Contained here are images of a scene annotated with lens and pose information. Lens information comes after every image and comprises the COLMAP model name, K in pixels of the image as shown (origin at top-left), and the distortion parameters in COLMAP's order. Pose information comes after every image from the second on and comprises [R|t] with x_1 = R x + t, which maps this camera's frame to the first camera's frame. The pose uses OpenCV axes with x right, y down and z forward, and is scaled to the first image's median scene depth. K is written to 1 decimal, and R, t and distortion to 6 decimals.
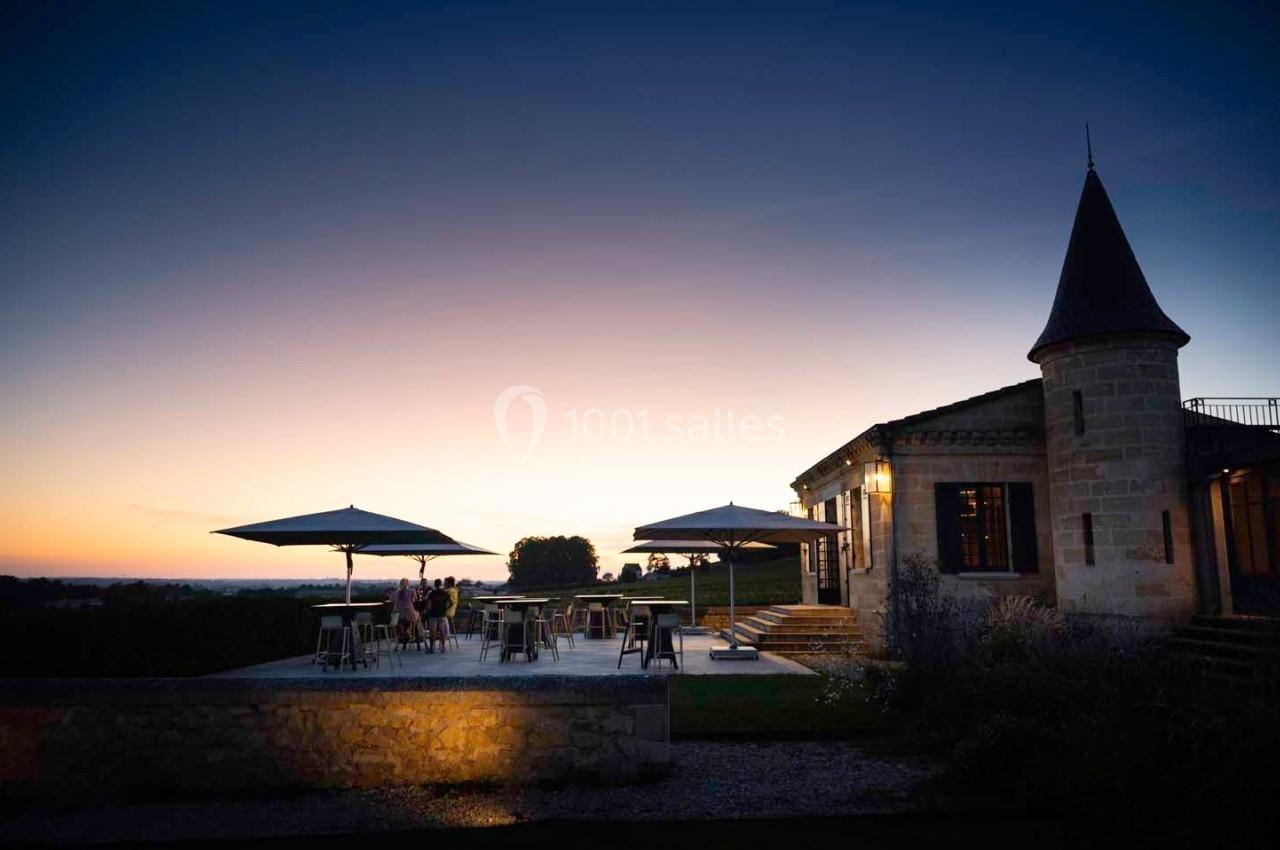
lens RADIAL K [[842.0, 0, 593.4], [0, 842.0, 454.7], [0, 0, 1]] dist [-0.002960, 0.000180]
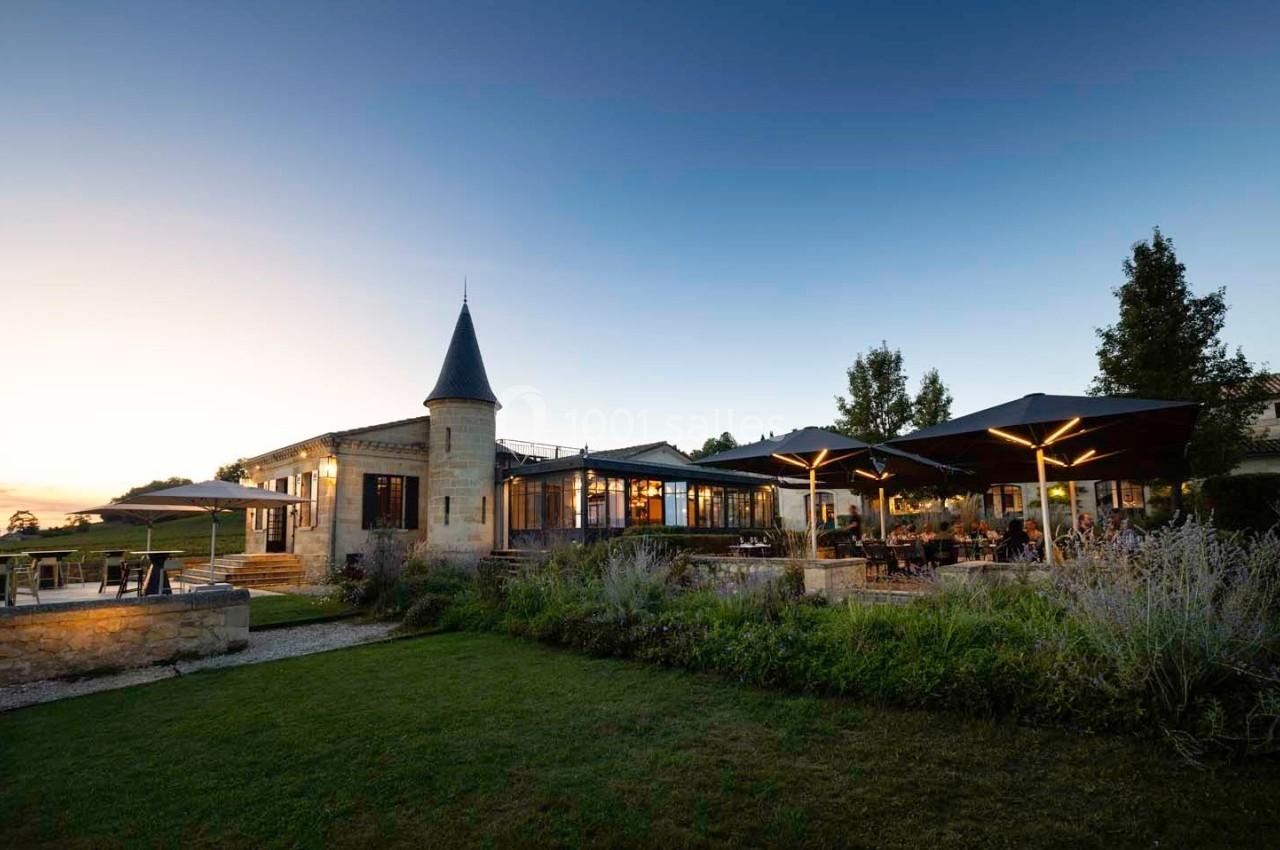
lens RADIAL K [[842.0, 0, 593.4], [0, 842.0, 454.7], [0, 0, 1]] dist [-0.002960, 0.000180]
pose [[0.702794, 0.062698, 0.708625, -0.460006], [-0.093497, 0.995609, 0.004639, -0.054252], [-0.705223, -0.069515, 0.705570, -0.469520]]
